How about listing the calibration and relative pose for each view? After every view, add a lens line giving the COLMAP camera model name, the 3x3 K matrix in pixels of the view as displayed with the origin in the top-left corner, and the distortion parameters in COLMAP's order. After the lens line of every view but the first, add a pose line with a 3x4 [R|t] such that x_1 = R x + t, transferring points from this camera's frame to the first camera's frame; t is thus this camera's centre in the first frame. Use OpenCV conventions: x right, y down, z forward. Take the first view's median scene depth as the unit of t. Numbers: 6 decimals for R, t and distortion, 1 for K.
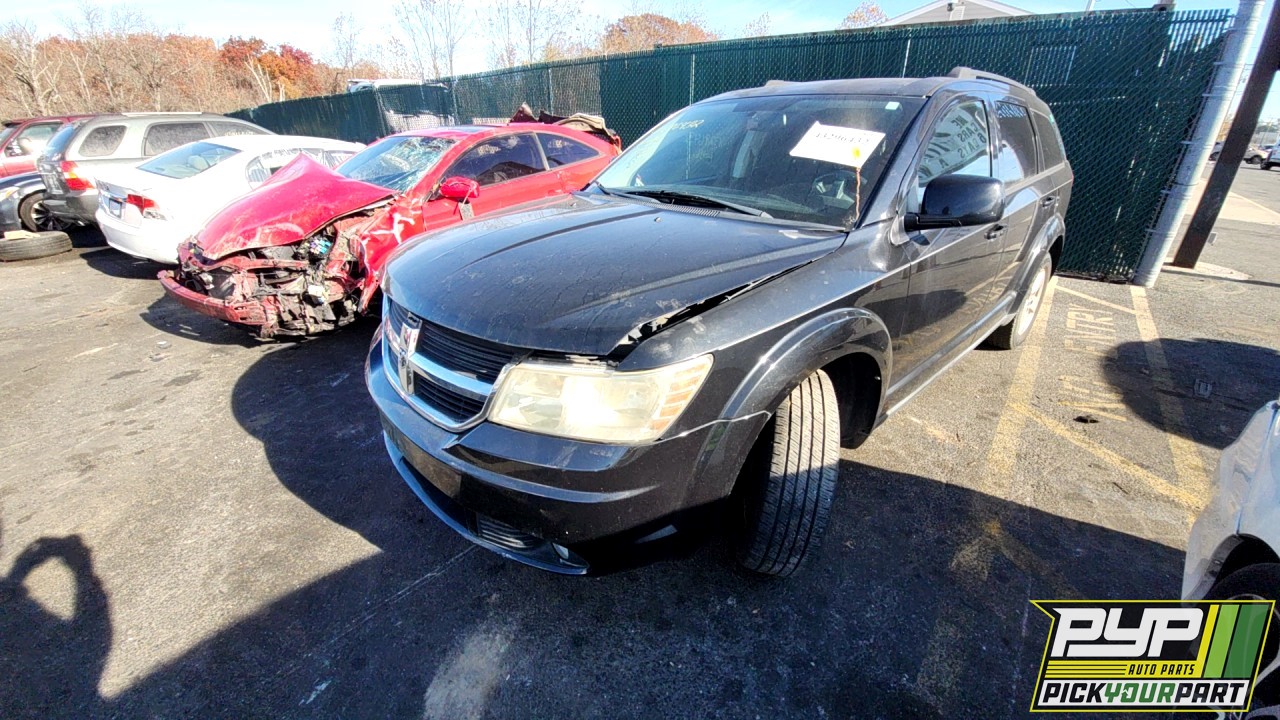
lens RADIAL K [[504.9, 0, 645.3], [0, 504.9, 355.5], [0, 0, 1]] dist [0.001276, -0.012312]
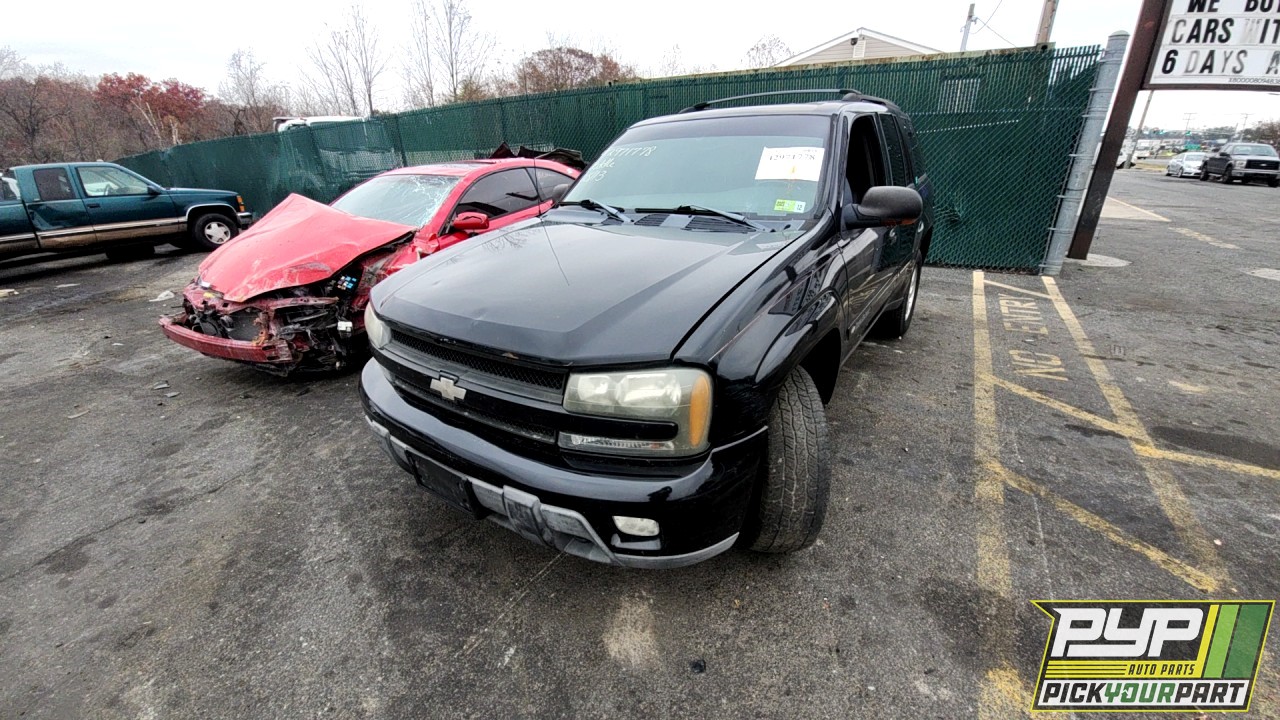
lens RADIAL K [[503.5, 0, 640.0], [0, 503.5, 360.0], [0, 0, 1]] dist [-0.001318, -0.011088]
pose [[0.989547, -0.078544, 0.120942, -0.153334], [0.082815, 0.996092, -0.030697, 0.019090], [-0.118058, 0.040392, 0.992185, -0.072125]]
